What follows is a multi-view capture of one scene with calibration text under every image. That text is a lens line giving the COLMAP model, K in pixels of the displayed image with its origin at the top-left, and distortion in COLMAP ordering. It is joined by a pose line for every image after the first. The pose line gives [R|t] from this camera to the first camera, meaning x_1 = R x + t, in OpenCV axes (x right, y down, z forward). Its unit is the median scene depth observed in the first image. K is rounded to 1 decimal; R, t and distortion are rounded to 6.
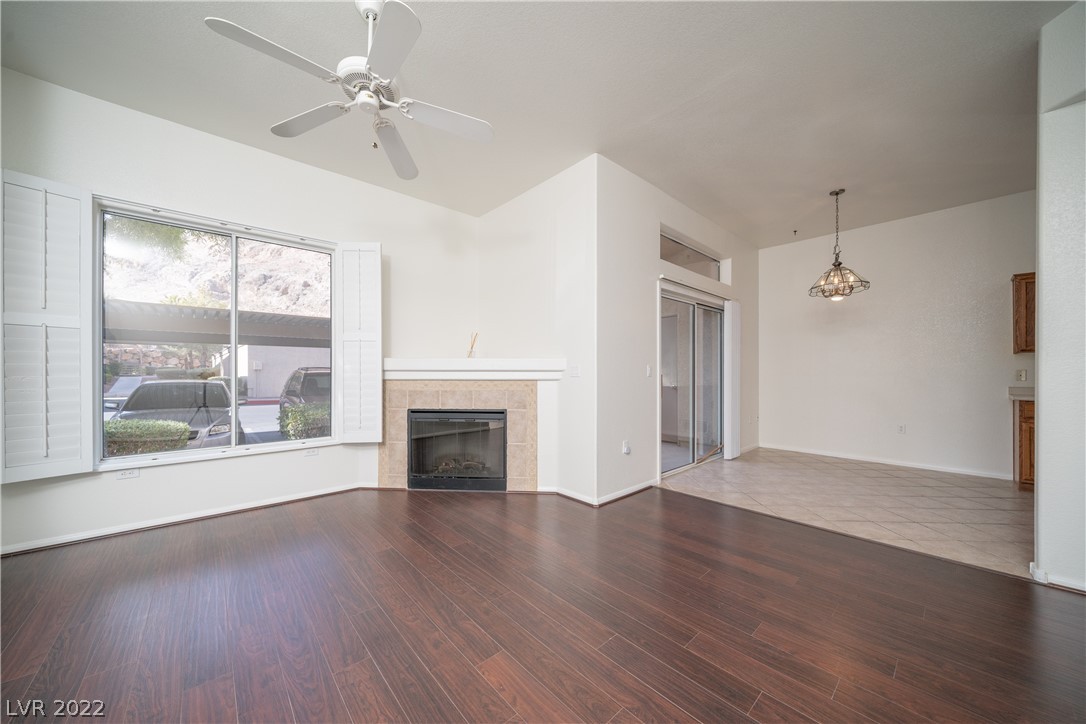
lens RADIAL K [[377.5, 0, 531.7], [0, 377.5, 370.9], [0, 0, 1]] dist [-0.007878, 0.000328]
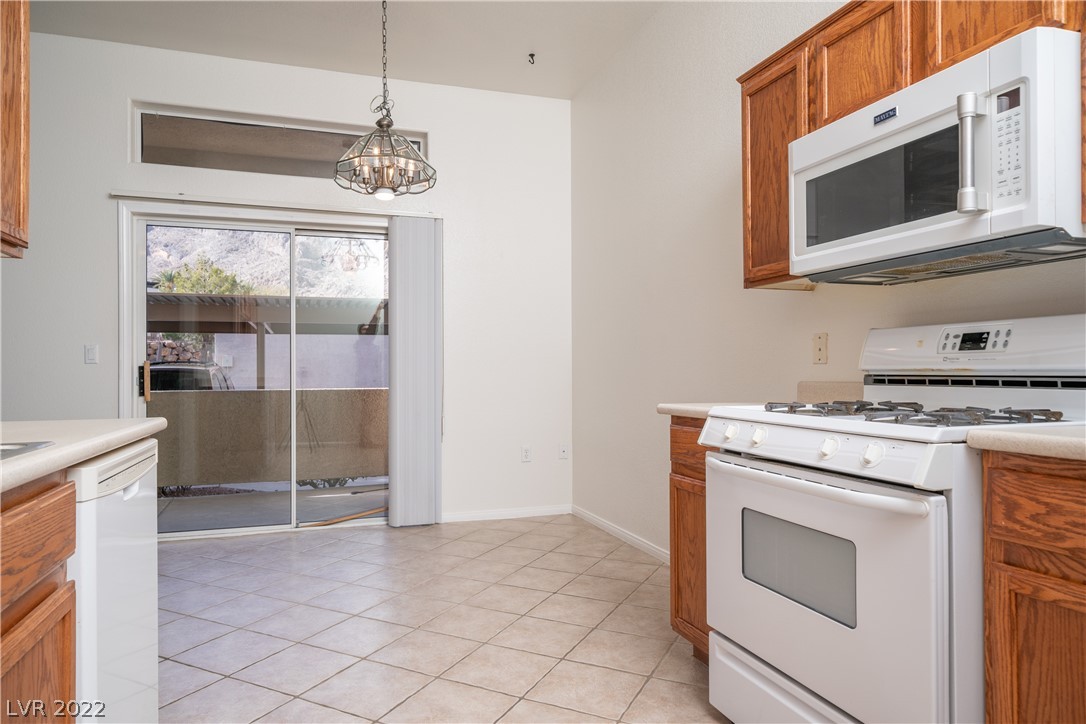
lens RADIAL K [[664.4, 0, 533.1], [0, 664.4, 367.5], [0, 0, 1]] dist [0.009111, 0.001663]
pose [[0.925670, -0.006077, -0.378283, 1.414066], [0.004848, 0.999979, -0.004201, 0.032154], [0.378301, 0.002055, 0.925680, 0.322172]]
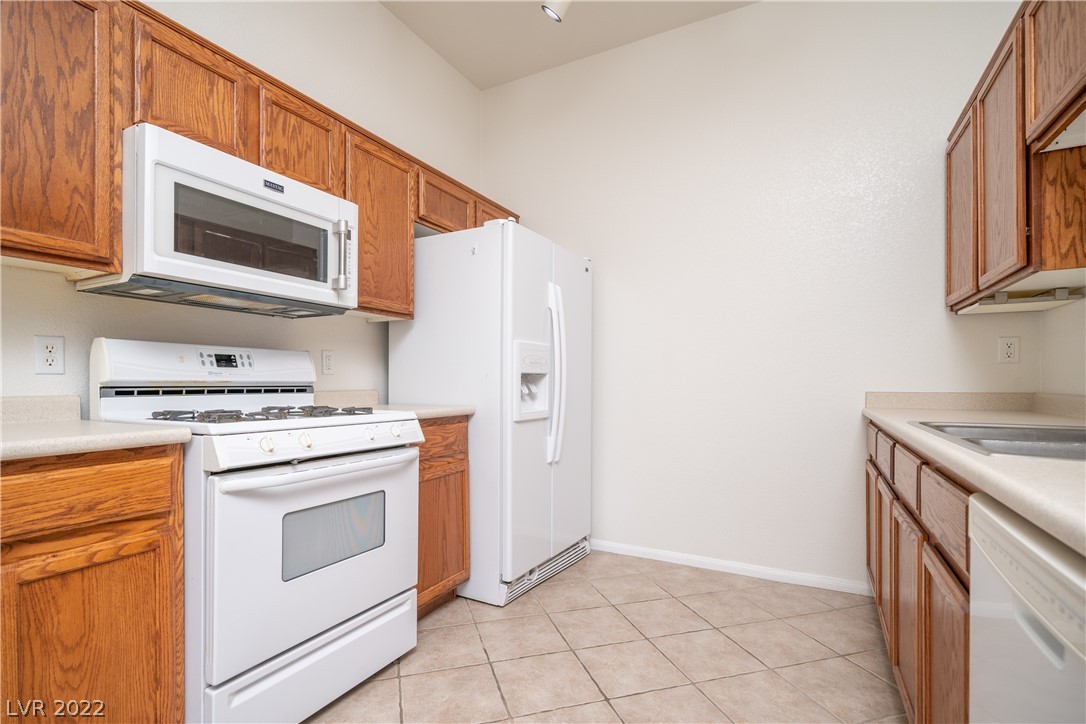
lens RADIAL K [[524.3, 0, 526.9], [0, 524.3, 381.8], [0, 0, 1]] dist [0.002262, 0.003504]
pose [[-0.342628, -0.000343, 0.939471, 0.925708], [-0.004543, 0.999989, -0.001292, 0.032589], [-0.939460, -0.004711, -0.342626, 0.807633]]
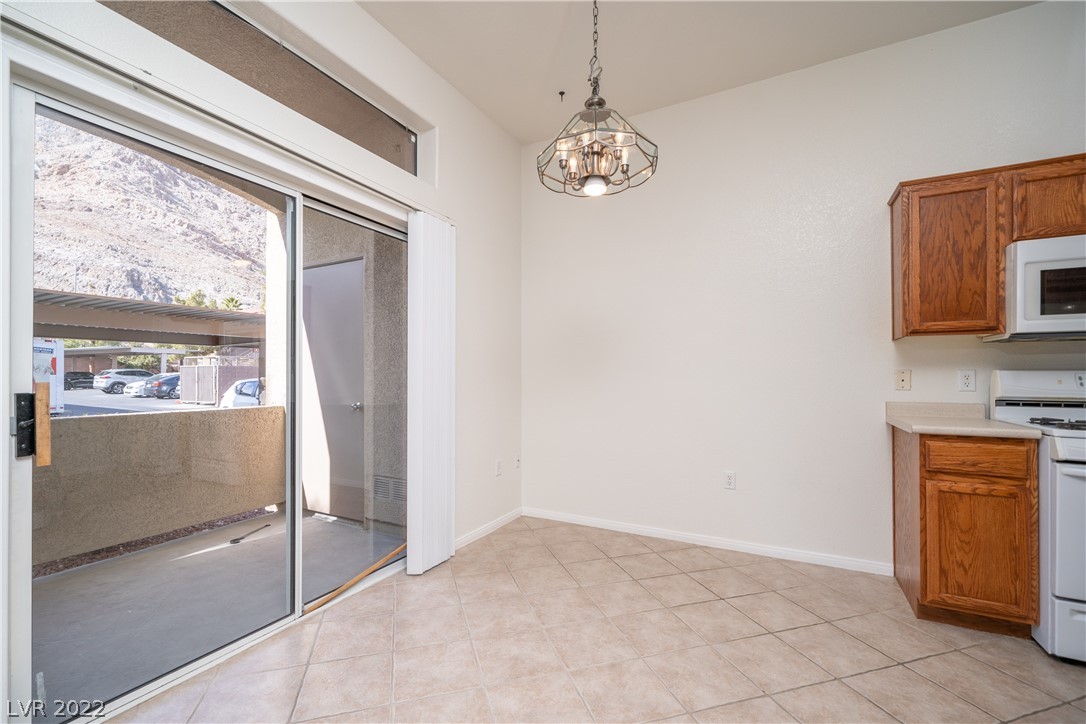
lens RADIAL K [[458.7, 0, 534.4], [0, 458.7, 374.2], [0, 0, 1]] dist [-0.004680, 0.001222]
pose [[0.938186, 0.001020, 0.346129, 0.635865], [-0.000985, 0.999999, -0.000279, 0.002887], [-0.346129, -0.000079, 0.938187, 0.616278]]
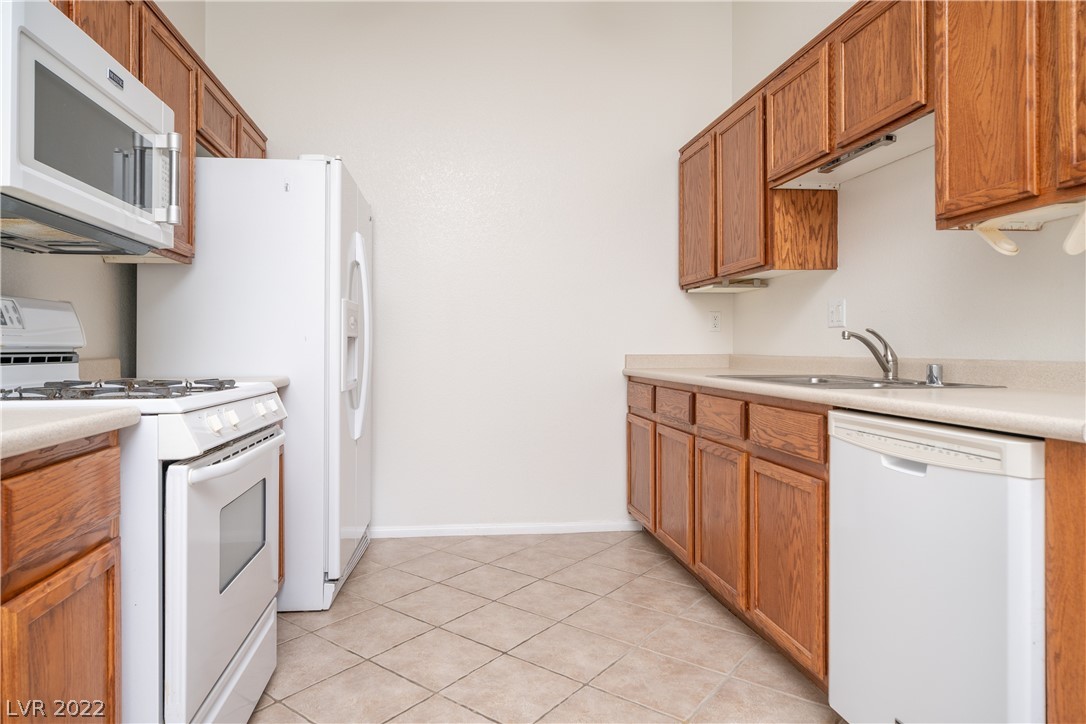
lens RADIAL K [[664.4, 0, 512.7], [0, 664.4, 348.5], [0, 0, 1]] dist [0.009111, 0.001663]
pose [[-0.819902, -0.000536, 0.572503, 0.984192], [-0.001453, 0.999998, -0.001145, 0.034779], [-0.572502, -0.001770, -0.819902, 1.081571]]
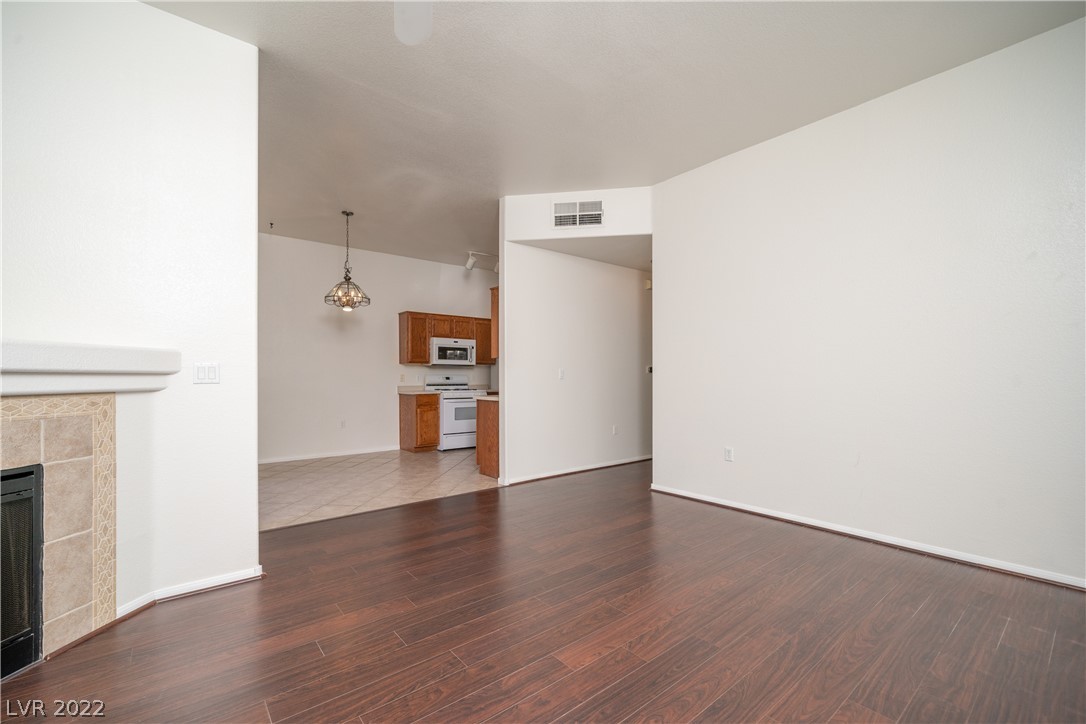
lens RADIAL K [[458.7, 0, 536.4], [0, 458.7, 376.5], [0, 0, 1]] dist [-0.004680, 0.001222]
pose [[0.035468, 0.000326, 0.999371, -0.556608], [-0.002199, 0.999998, -0.000248, 0.003290], [-0.999368, -0.002189, 0.035469, 0.431666]]
